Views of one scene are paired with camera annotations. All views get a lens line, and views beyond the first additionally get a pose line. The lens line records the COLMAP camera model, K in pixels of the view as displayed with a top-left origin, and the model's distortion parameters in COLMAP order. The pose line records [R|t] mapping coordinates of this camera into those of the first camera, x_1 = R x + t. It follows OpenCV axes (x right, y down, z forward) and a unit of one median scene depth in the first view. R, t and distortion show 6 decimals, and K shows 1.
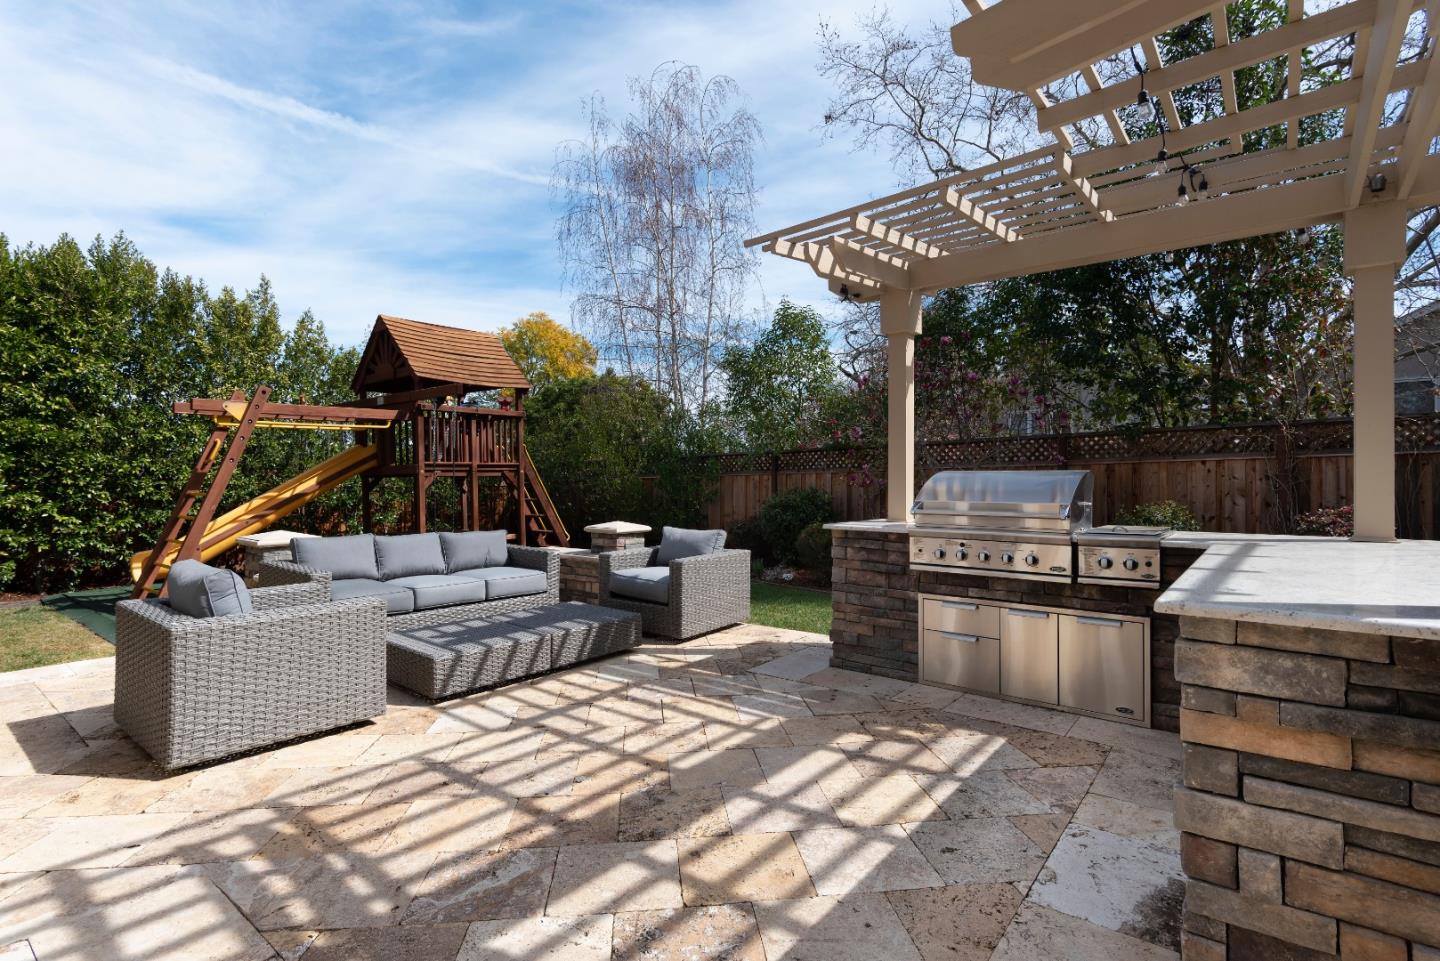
lens RADIAL K [[707.8, 0, 722.3], [0, 707.8, 487.6], [0, 0, 1]] dist [0.027432, -0.001159]
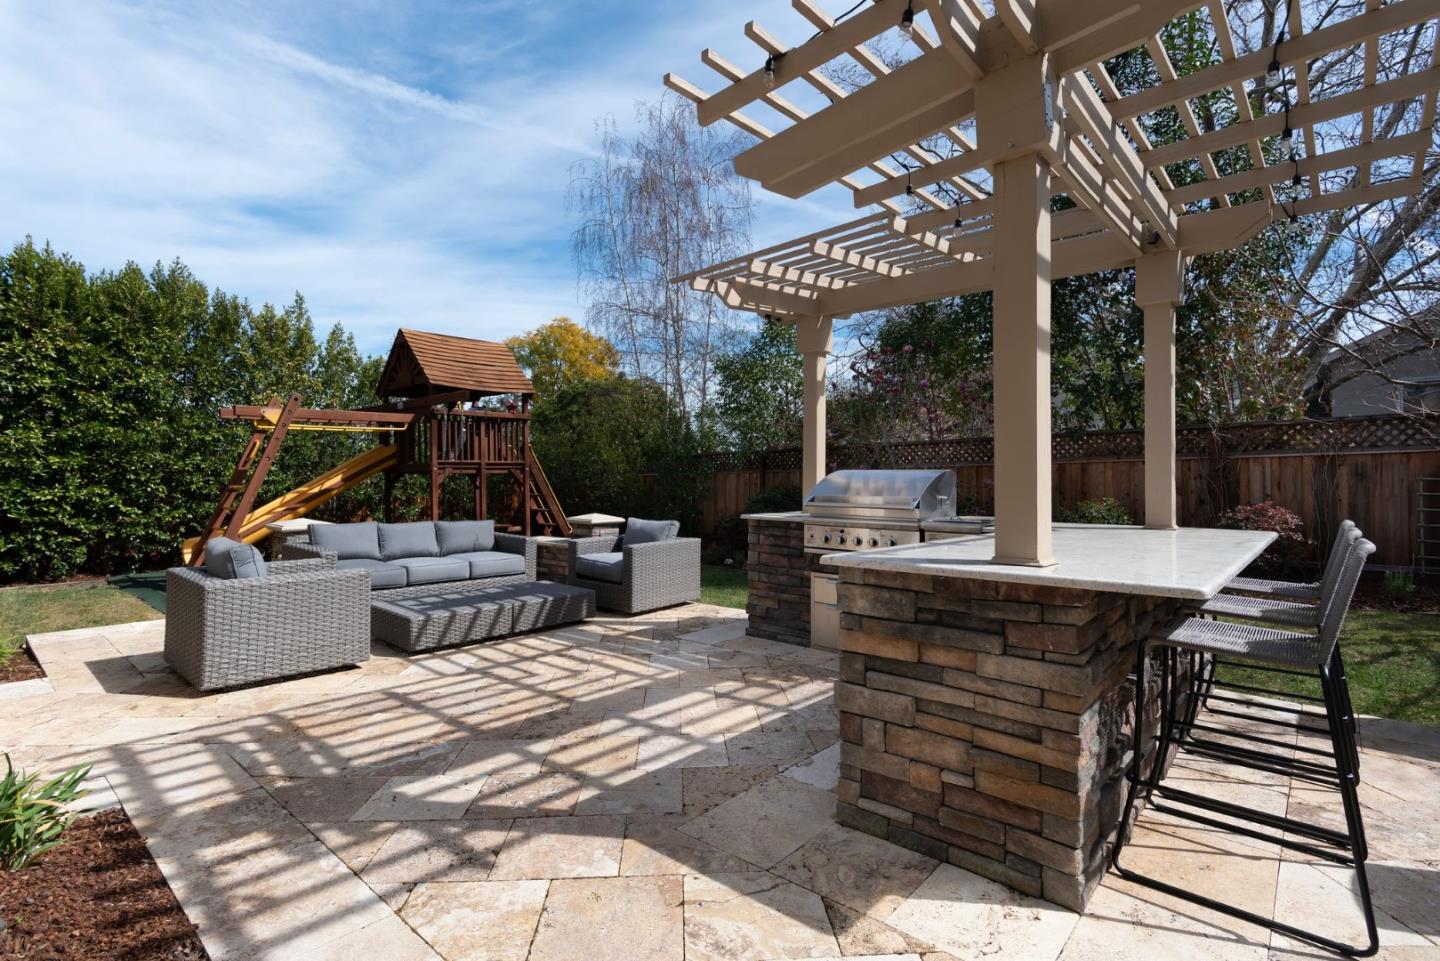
lens RADIAL K [[707.8, 0, 719.9], [0, 707.8, 477.8], [0, 0, 1]] dist [0.027432, -0.001159]
pose [[0.998651, 0.003533, -0.051810, 0.146908], [-0.004104, 0.999932, -0.010907, 0.002961], [0.051768, 0.011105, 0.998597, -0.156645]]
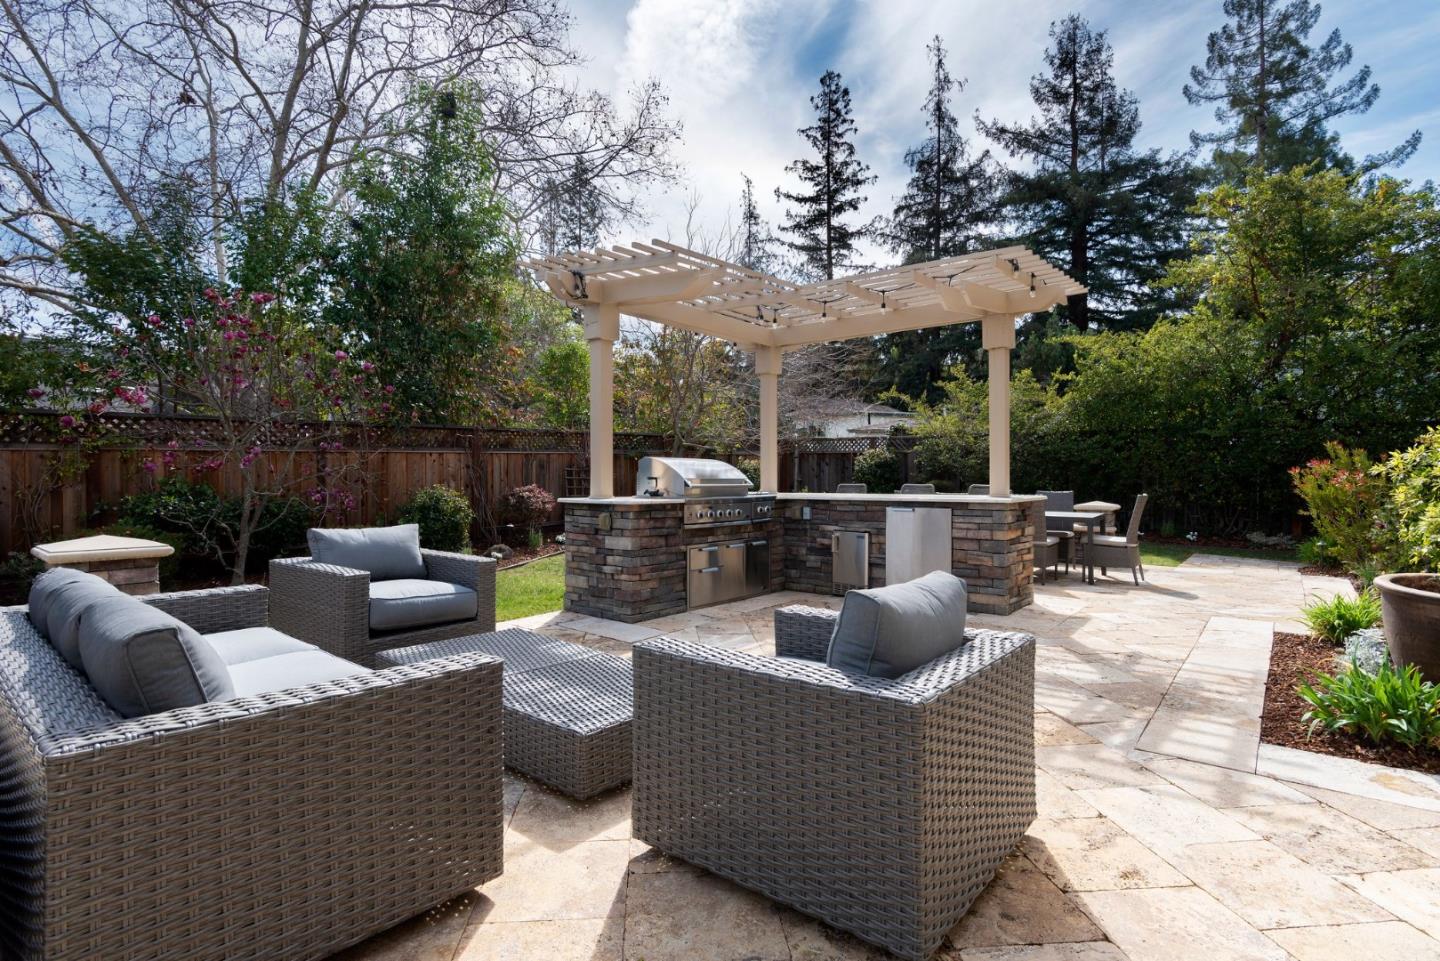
lens RADIAL K [[707.8, 0, 717.2], [0, 707.8, 477.3], [0, 0, 1]] dist [0.027432, -0.001159]
pose [[0.011625, 0.001485, 0.999931, -0.852376], [0.004245, 0.999990, -0.001535, 0.015864], [-0.999923, 0.004263, 0.011618, 0.738293]]
